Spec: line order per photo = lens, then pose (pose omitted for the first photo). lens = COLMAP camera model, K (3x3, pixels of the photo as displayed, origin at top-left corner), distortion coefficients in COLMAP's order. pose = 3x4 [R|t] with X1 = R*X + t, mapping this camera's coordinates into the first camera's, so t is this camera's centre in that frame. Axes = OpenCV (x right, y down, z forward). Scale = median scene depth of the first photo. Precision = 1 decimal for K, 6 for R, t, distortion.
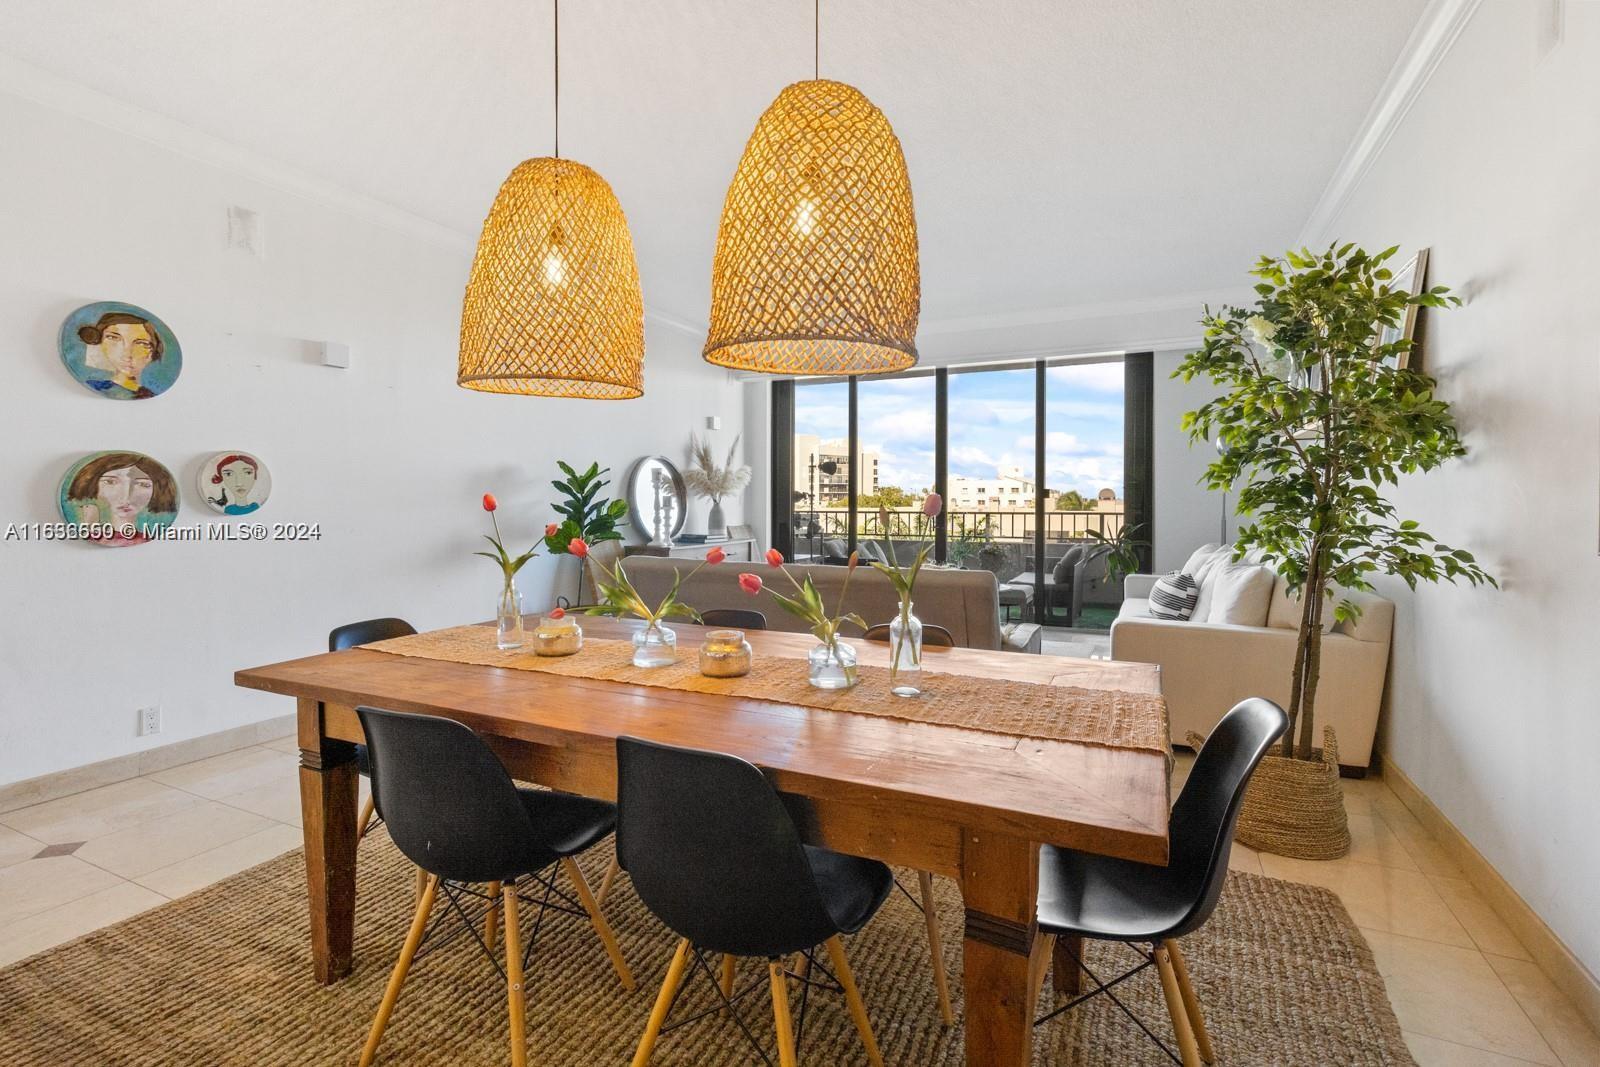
lens RADIAL K [[747.5, 0, 789.0], [0, 747.5, 528.7], [0, 0, 1]] dist [0.003418, 0.000966]
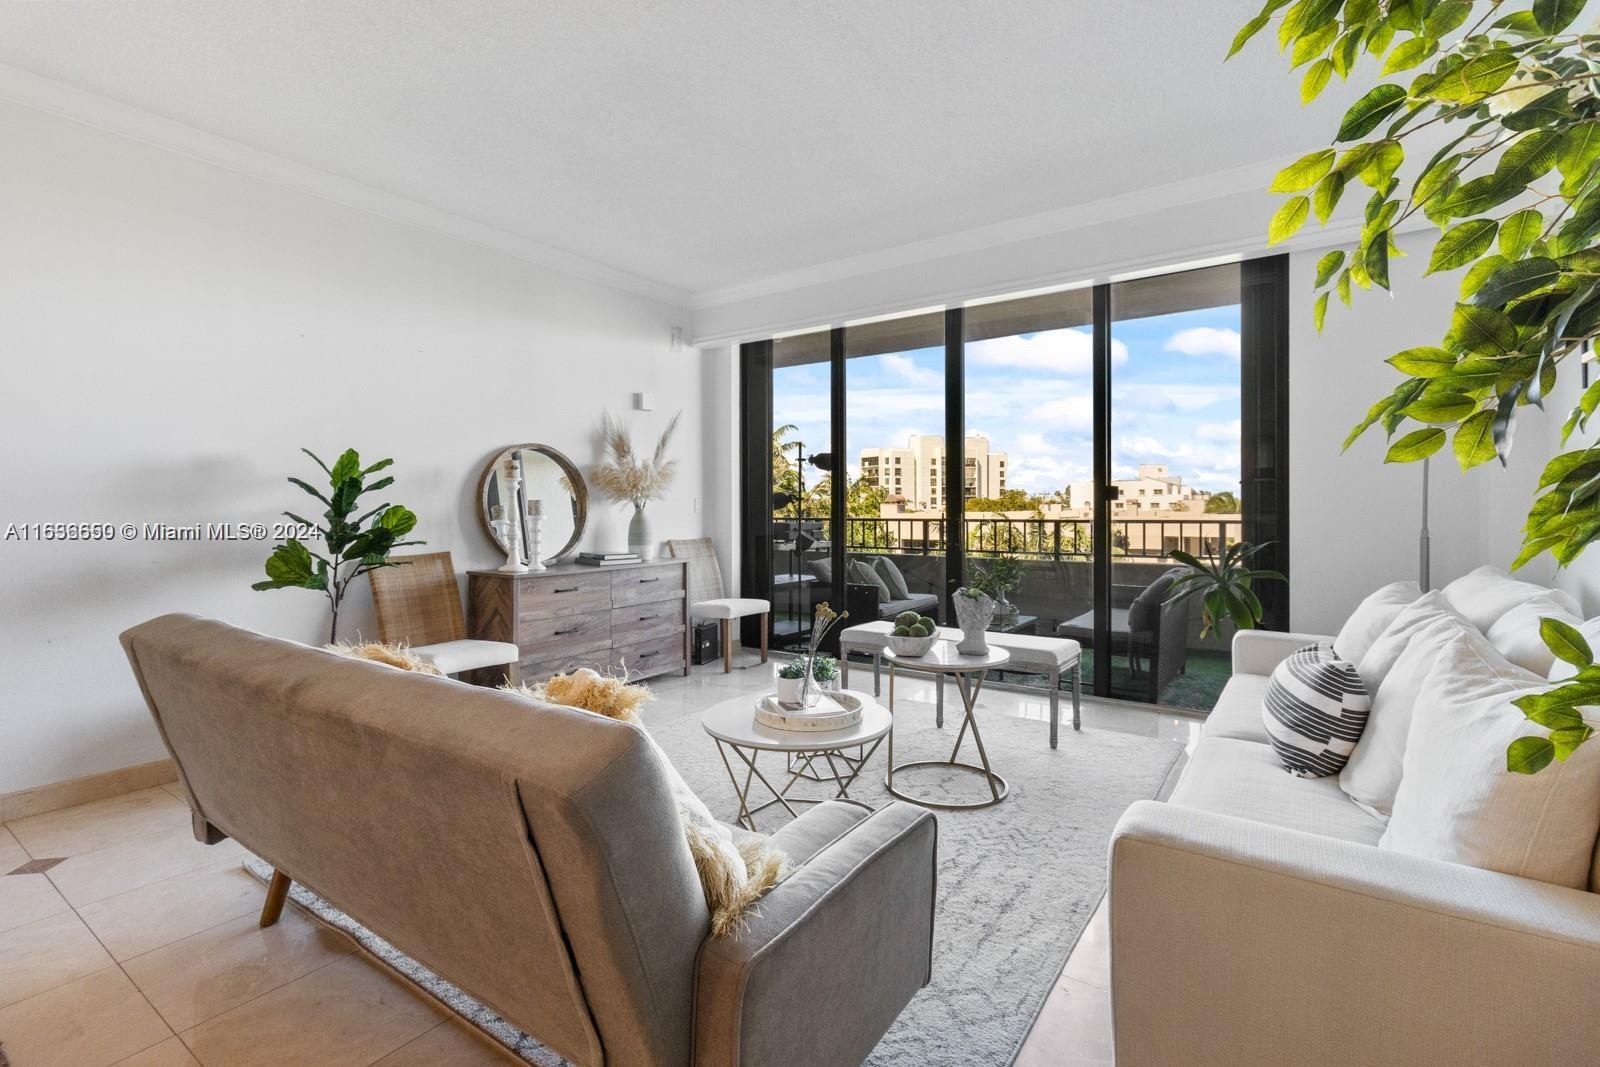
lens RADIAL K [[747.5, 0, 785.6], [0, 747.5, 522.5], [0, 0, 1]] dist [0.003418, 0.000966]
pose [[0.985247, -0.001524, -0.171130, 0.175844], [-0.000906, 0.999900, -0.014121, -0.012143], [0.171134, 0.014068, 0.985147, 0.313161]]
